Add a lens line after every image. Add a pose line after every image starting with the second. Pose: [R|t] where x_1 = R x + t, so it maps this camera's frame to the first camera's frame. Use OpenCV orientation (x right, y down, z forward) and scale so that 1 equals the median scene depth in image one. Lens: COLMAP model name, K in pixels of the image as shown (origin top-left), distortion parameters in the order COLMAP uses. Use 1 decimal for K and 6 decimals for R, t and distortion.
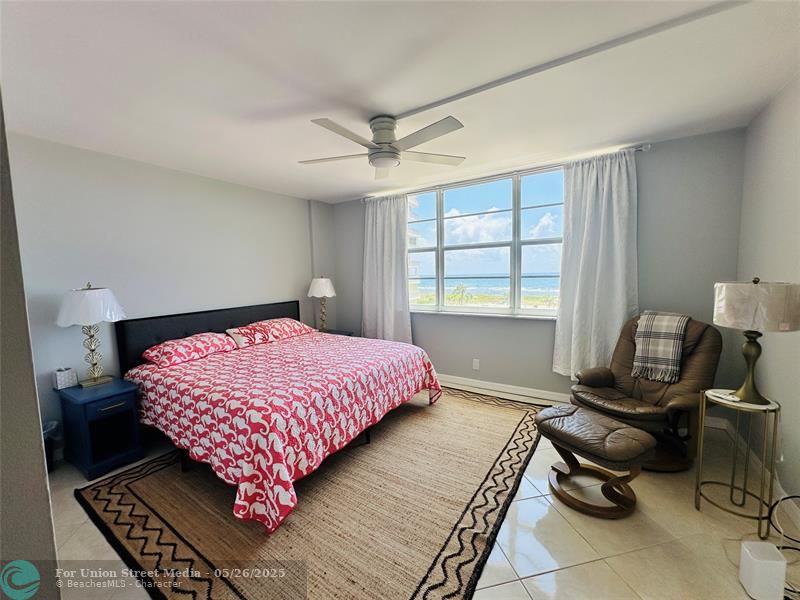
lens RADIAL K [[321.6, 0, 400.0], [0, 321.6, 300.0], [0, 0, 1]] dist [0.001915, 0.000480]
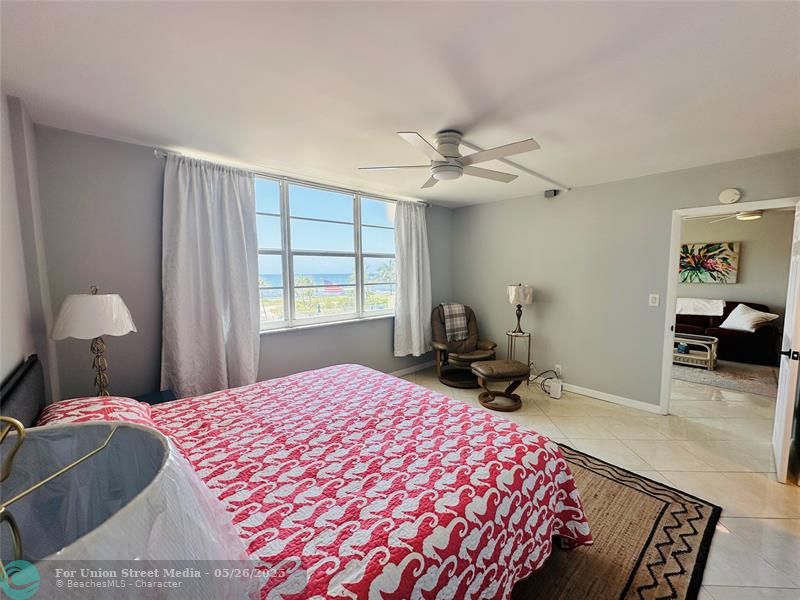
lens RADIAL K [[321.6, 0, 400.0], [0, 321.6, 300.0], [0, 0, 1]] dist [0.001915, 0.000480]
pose [[0.252618, -0.064800, 0.965394, -0.715991], [0.077283, 0.995918, 0.046626, -0.060684], [-0.964475, 0.062830, 0.256595, 0.592484]]
